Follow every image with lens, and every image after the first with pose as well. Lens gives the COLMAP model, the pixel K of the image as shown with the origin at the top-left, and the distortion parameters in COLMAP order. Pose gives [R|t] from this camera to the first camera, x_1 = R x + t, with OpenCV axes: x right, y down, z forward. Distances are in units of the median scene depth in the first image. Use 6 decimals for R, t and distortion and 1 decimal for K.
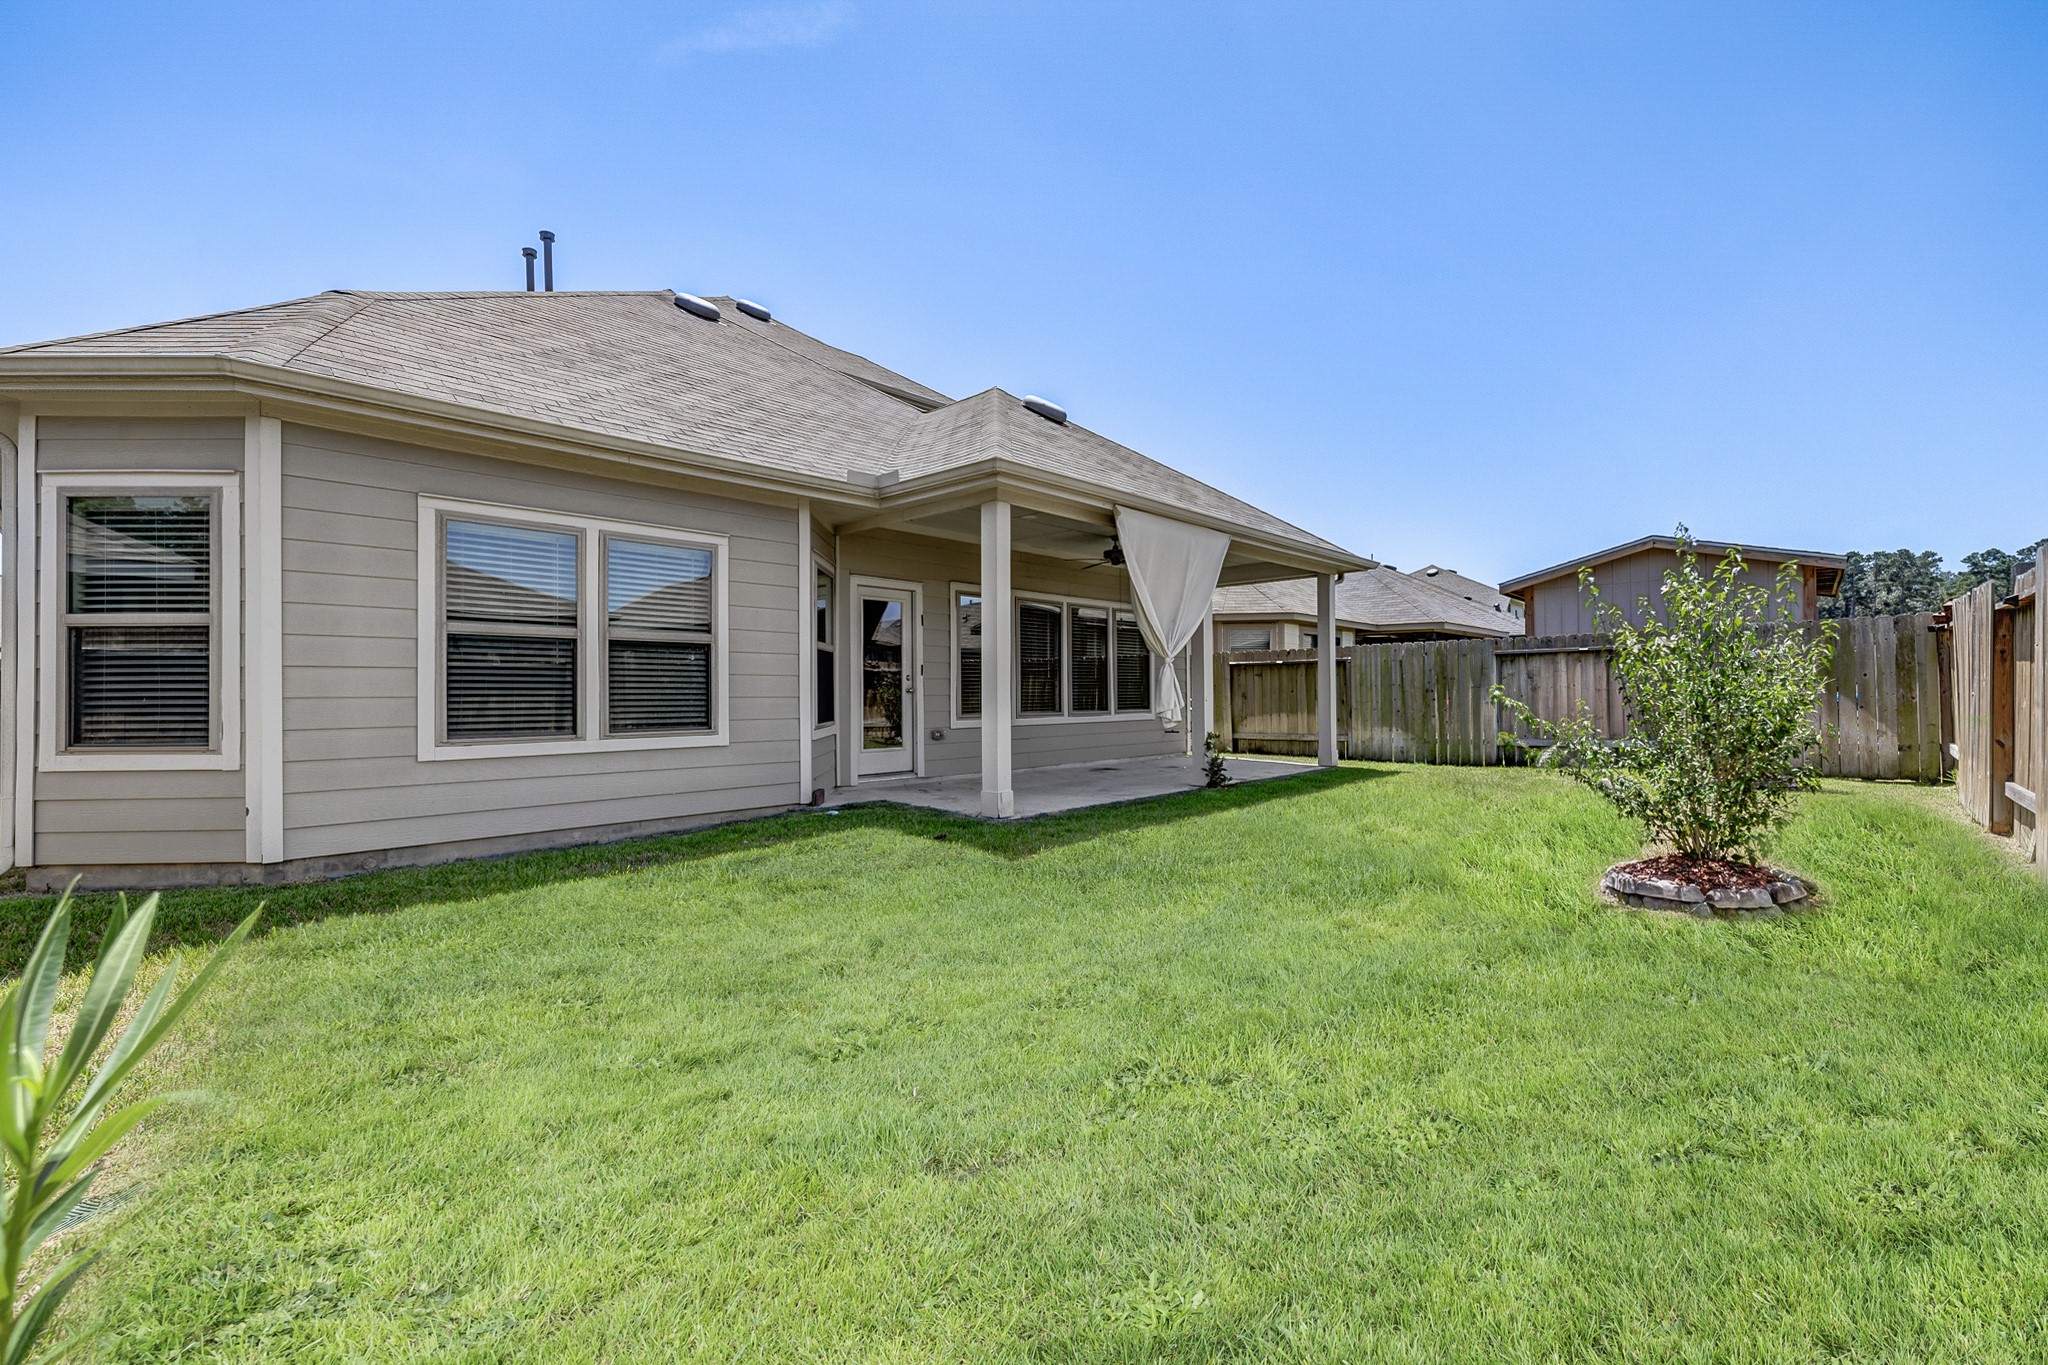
lens RADIAL K [[863.0, 0, 1024.0], [0, 863.0, 682.5], [0, 0, 1]] dist [-0.001906, 0.000077]
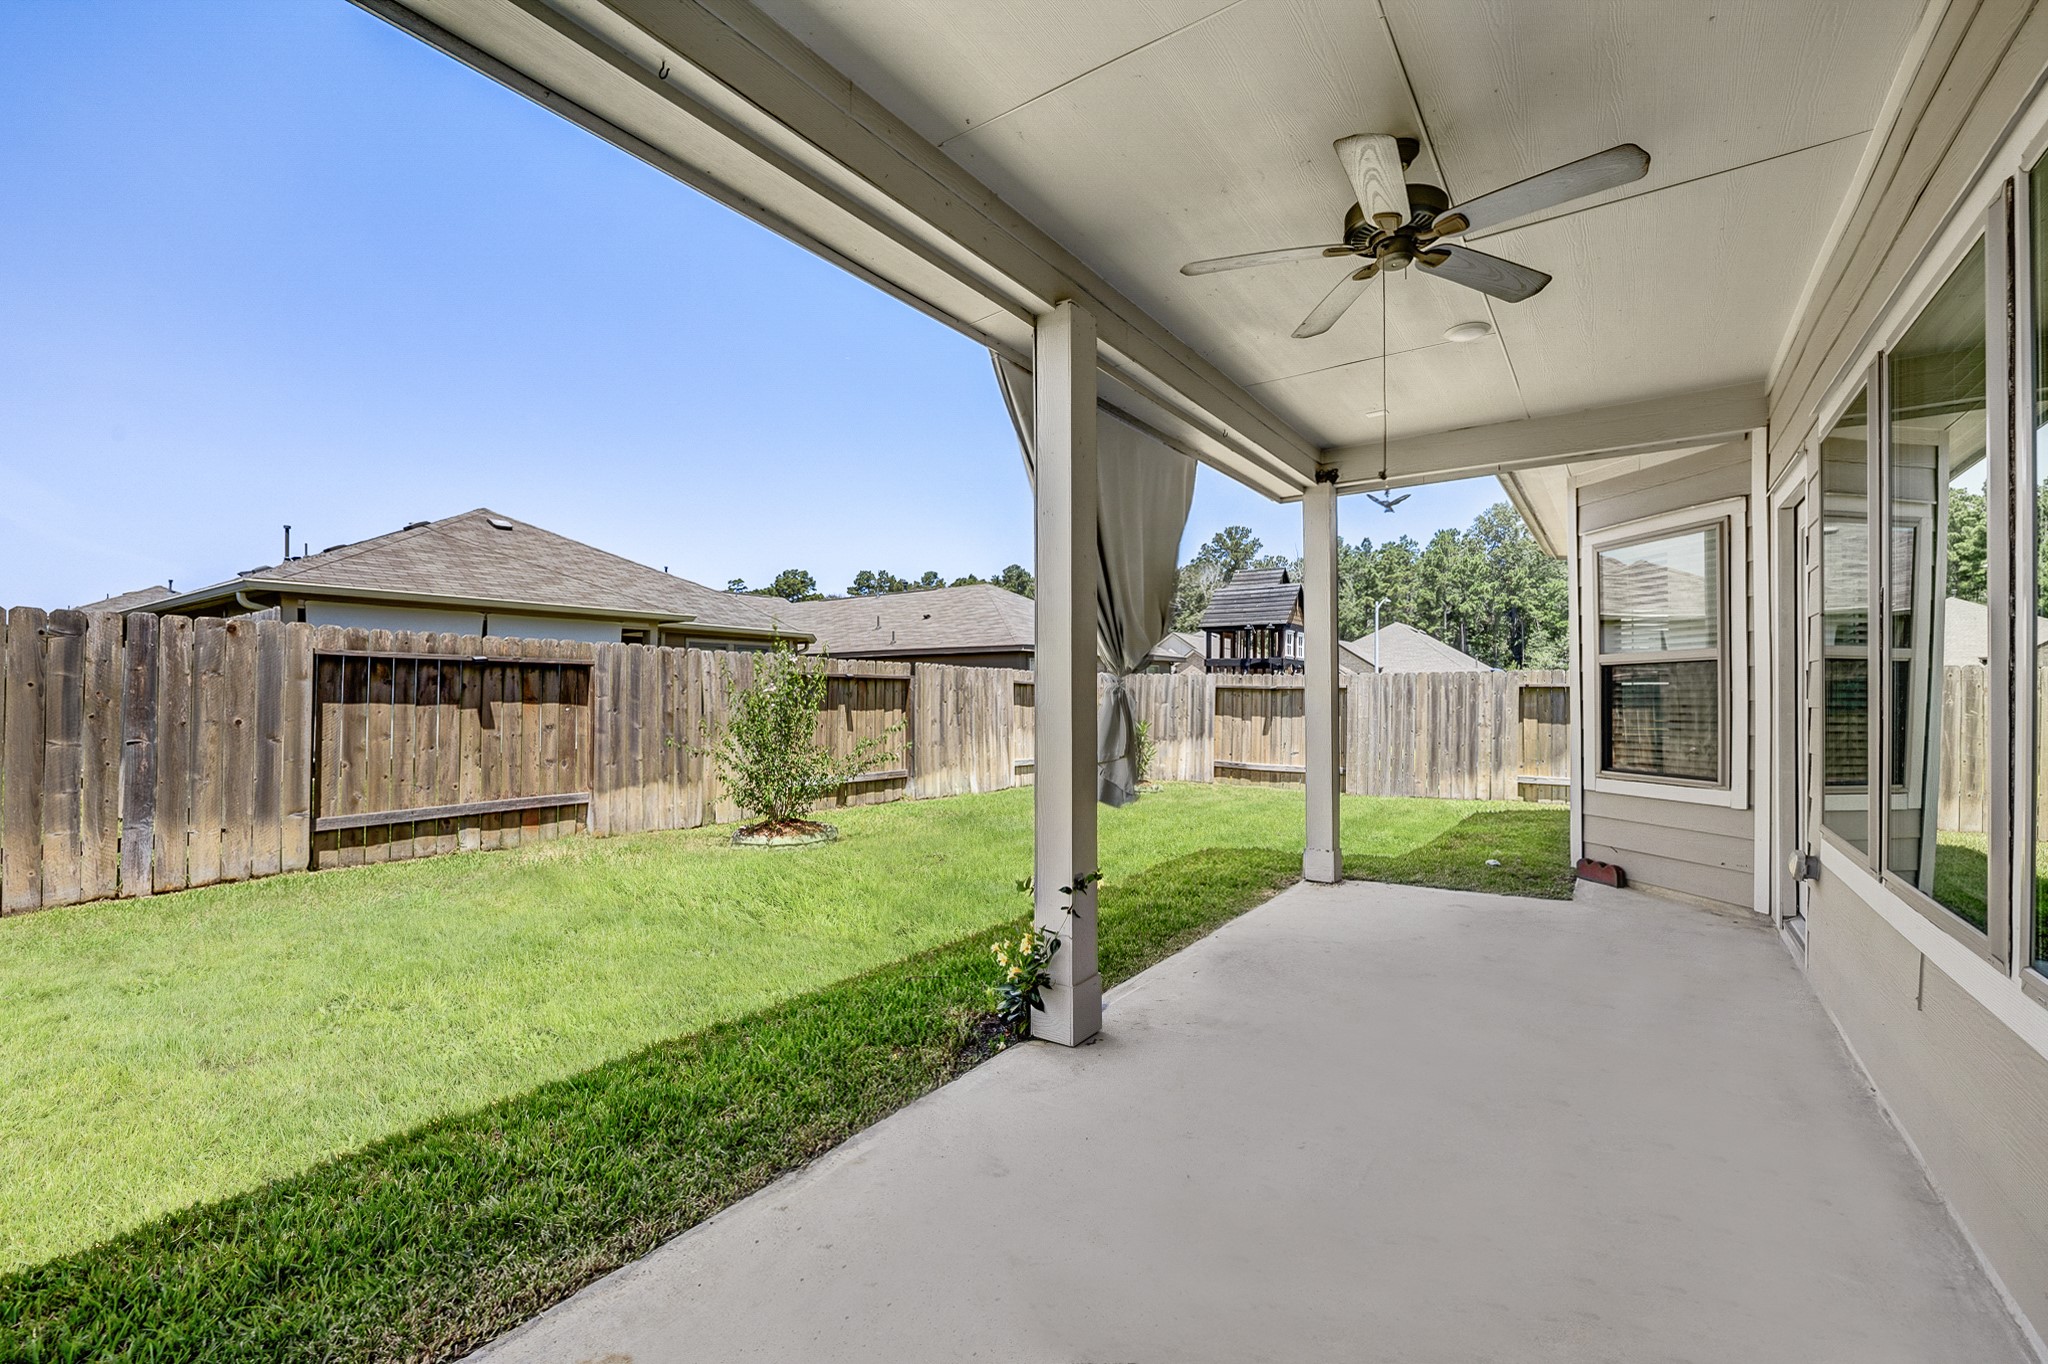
lens RADIAL K [[863.0, 0, 1024.0], [0, 863.0, 682.0], [0, 0, 1]] dist [-0.001906, 0.000077]
pose [[0.999997, -0.000846, 0.002129, 1.315372], [0.000852, 0.999995, -0.003072, -0.098726], [-0.002127, 0.003074, 0.999993, -0.501512]]
